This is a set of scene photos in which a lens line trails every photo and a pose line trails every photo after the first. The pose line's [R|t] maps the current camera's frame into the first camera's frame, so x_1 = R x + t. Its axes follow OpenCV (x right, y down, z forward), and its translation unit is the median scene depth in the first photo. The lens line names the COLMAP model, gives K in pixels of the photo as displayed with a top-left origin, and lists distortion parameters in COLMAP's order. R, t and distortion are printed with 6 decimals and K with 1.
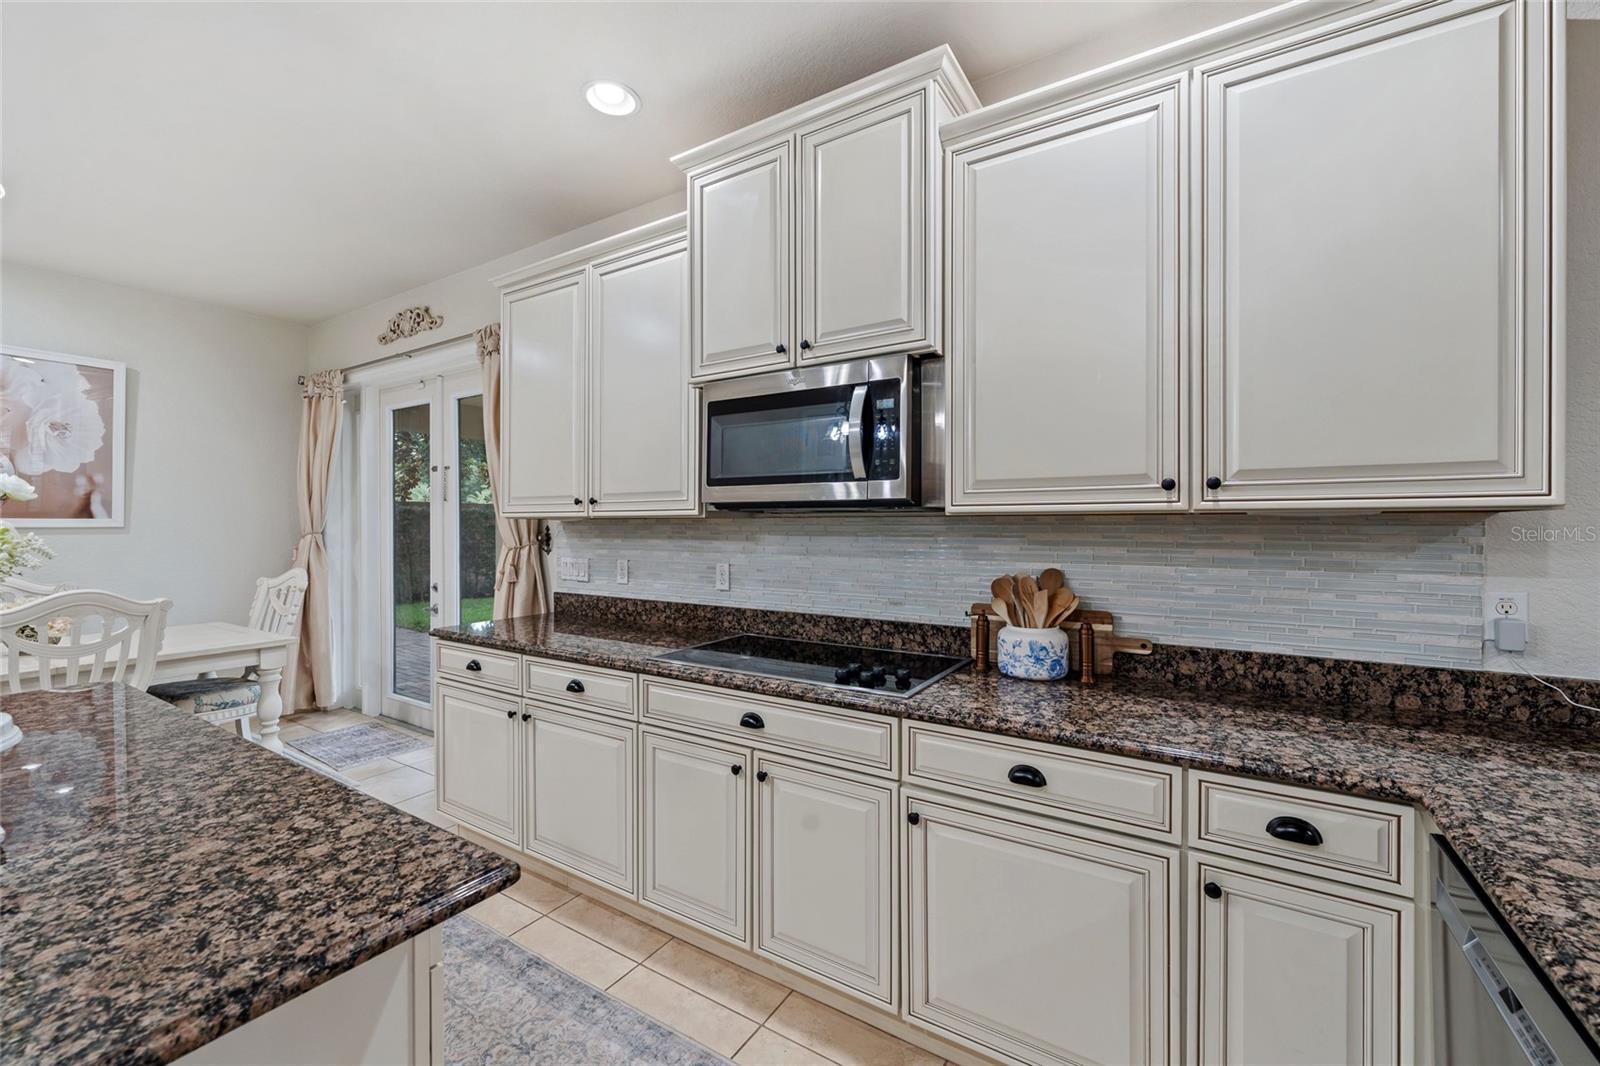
lens RADIAL K [[645.5, 0, 803.6], [0, 645.5, 526.3], [0, 0, 1]] dist [-0.001029, -0.000035]
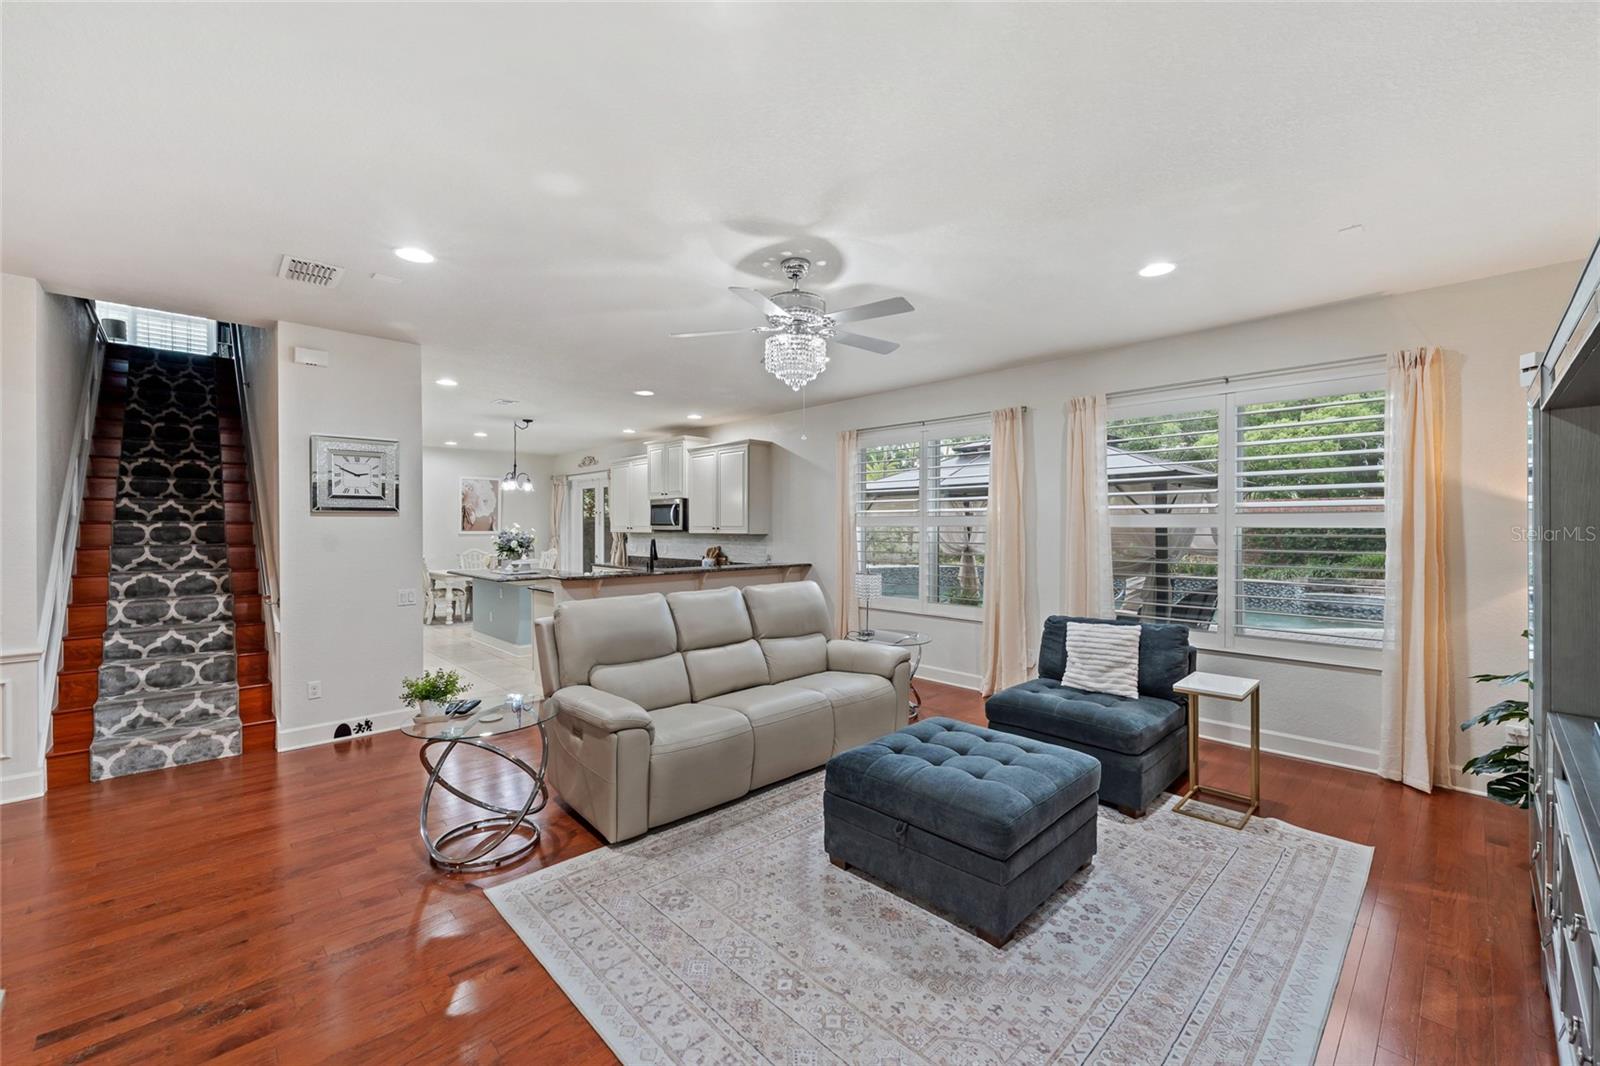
lens RADIAL K [[645.5, 0, 801.8], [0, 645.5, 532.7], [0, 0, 1]] dist [-0.001029, -0.000035]
pose [[0.970006, 0.003622, -0.243054, 2.040085], [-0.002507, 0.999985, 0.004895, -0.045758], [0.243068, -0.004139, 0.970000, -3.136947]]
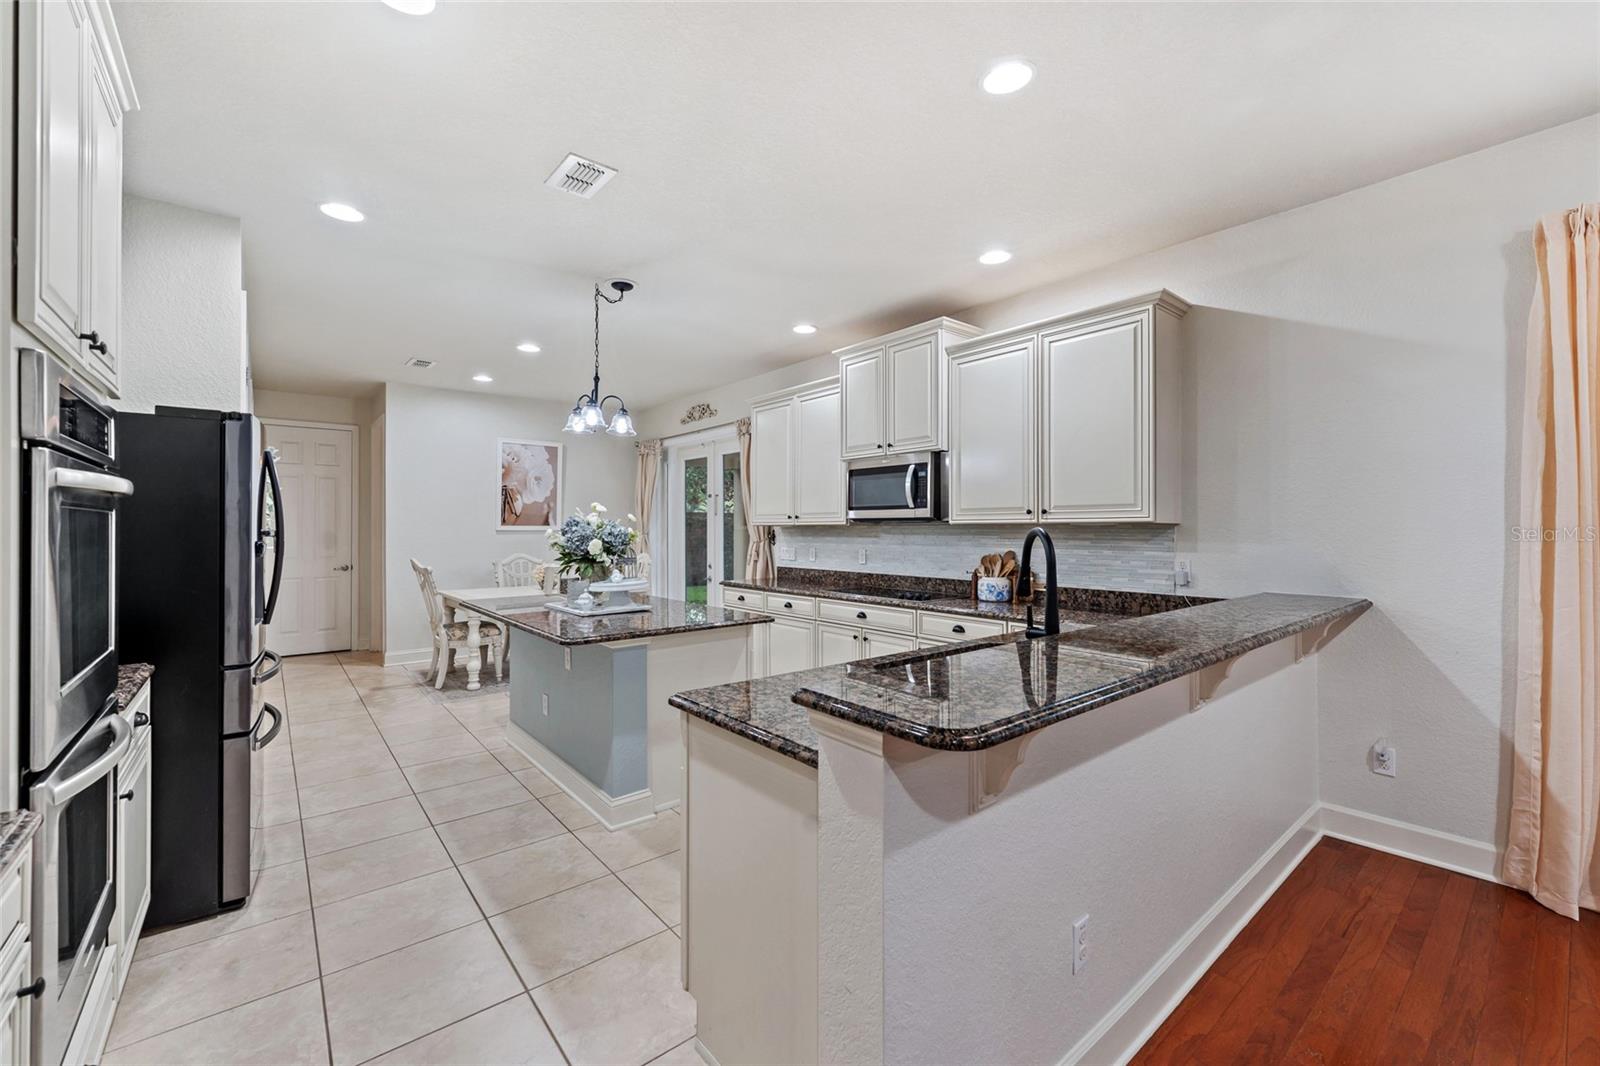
lens RADIAL K [[645.5, 0, 801.8], [0, 645.5, 525.6], [0, 0, 1]] dist [-0.001029, -0.000035]
pose [[0.949815, -0.001341, -0.312809, 0.415132], [-0.001263, 0.999966, -0.008122, 0.004231], [0.312810, 0.008109, 0.949781, -1.180542]]
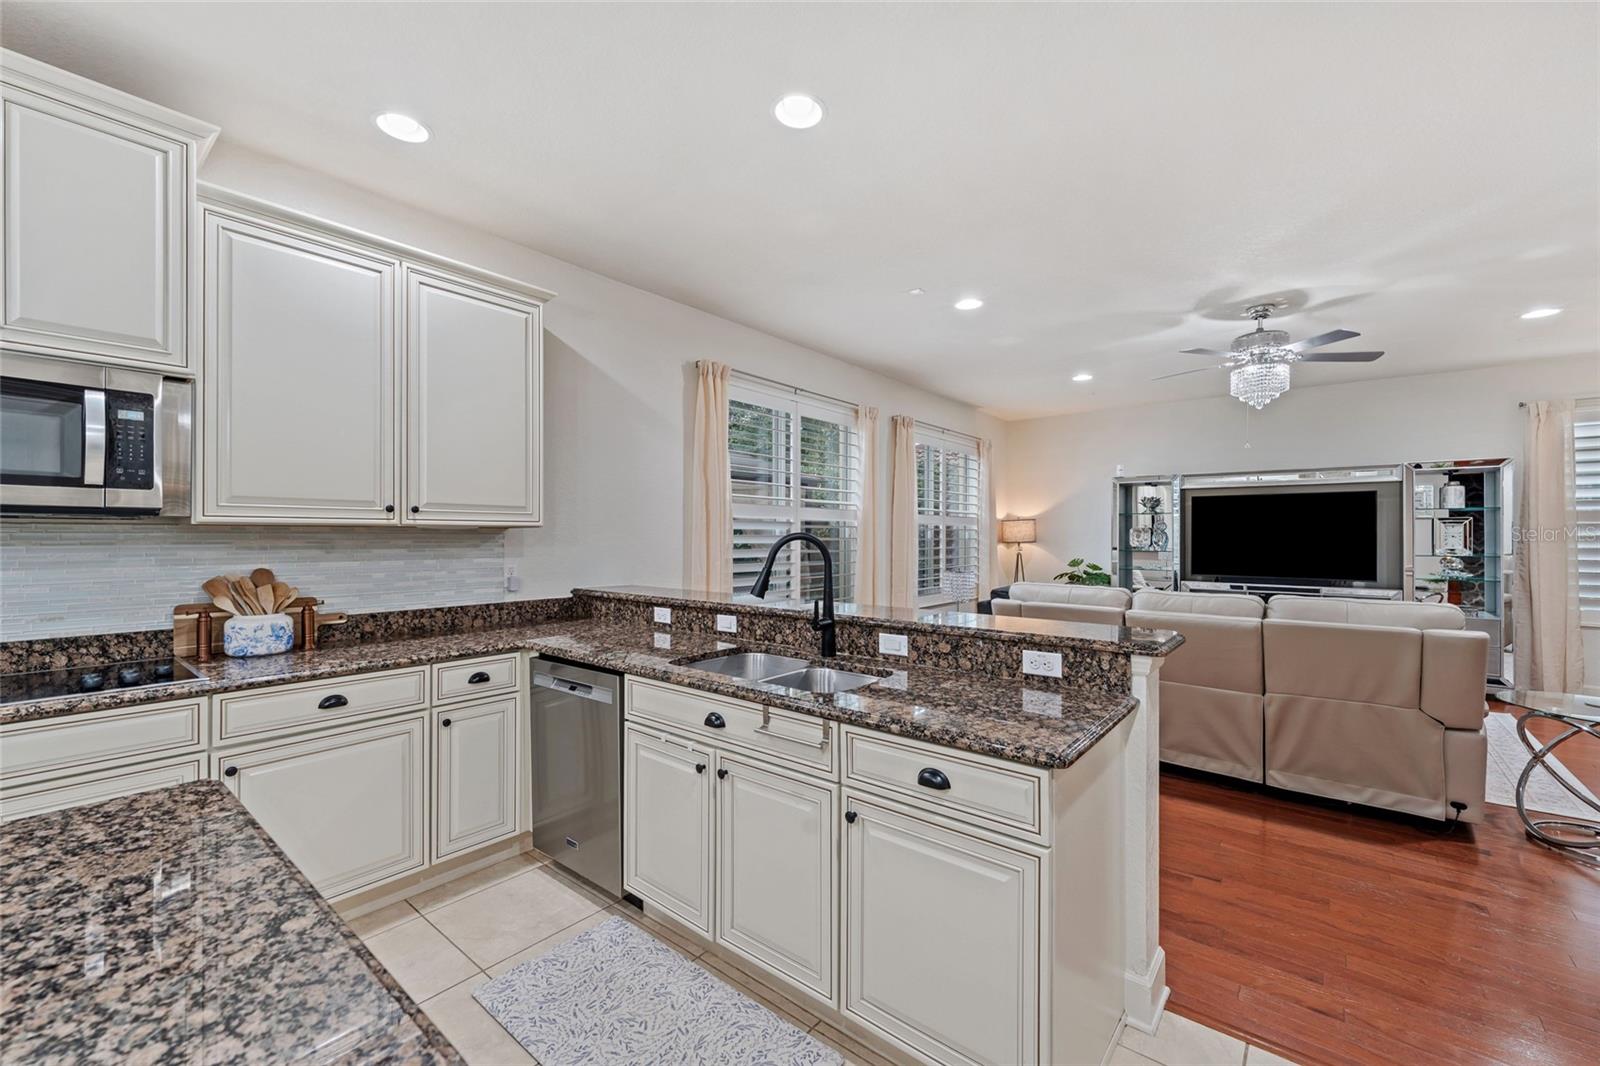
lens RADIAL K [[645.5, 0, 795.8], [0, 645.5, 537.0], [0, 0, 1]] dist [-0.001029, -0.000035]
pose [[0.121782, -0.000802, 0.992557, -0.750366], [0.000638, 1.000000, 0.000730, 0.005158], [-0.992557, 0.000545, 0.121783, -0.177126]]
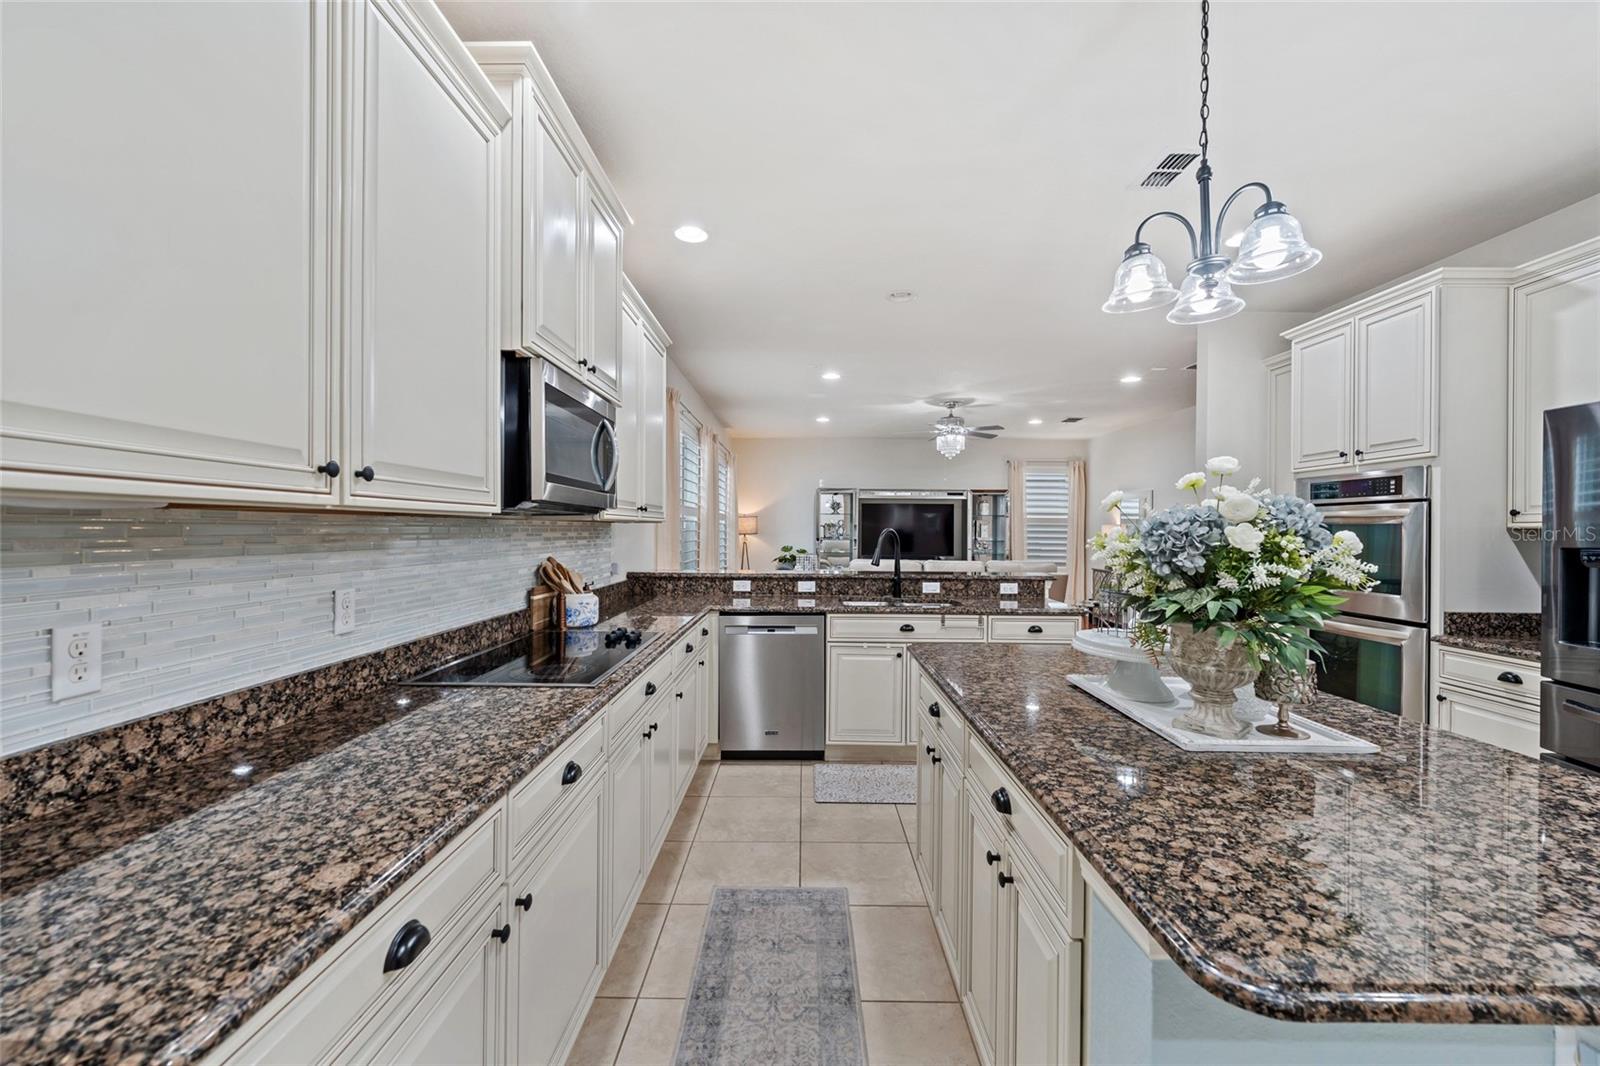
lens RADIAL K [[645.5, 0, 797.9], [0, 645.5, 528.2], [0, 0, 1]] dist [-0.001029, -0.000035]
pose [[-0.526442, -0.001645, 0.850209, -1.219356], [-0.004191, 0.999991, -0.000660, -0.000994], [-0.850201, -0.003911, -0.526444, 1.354369]]
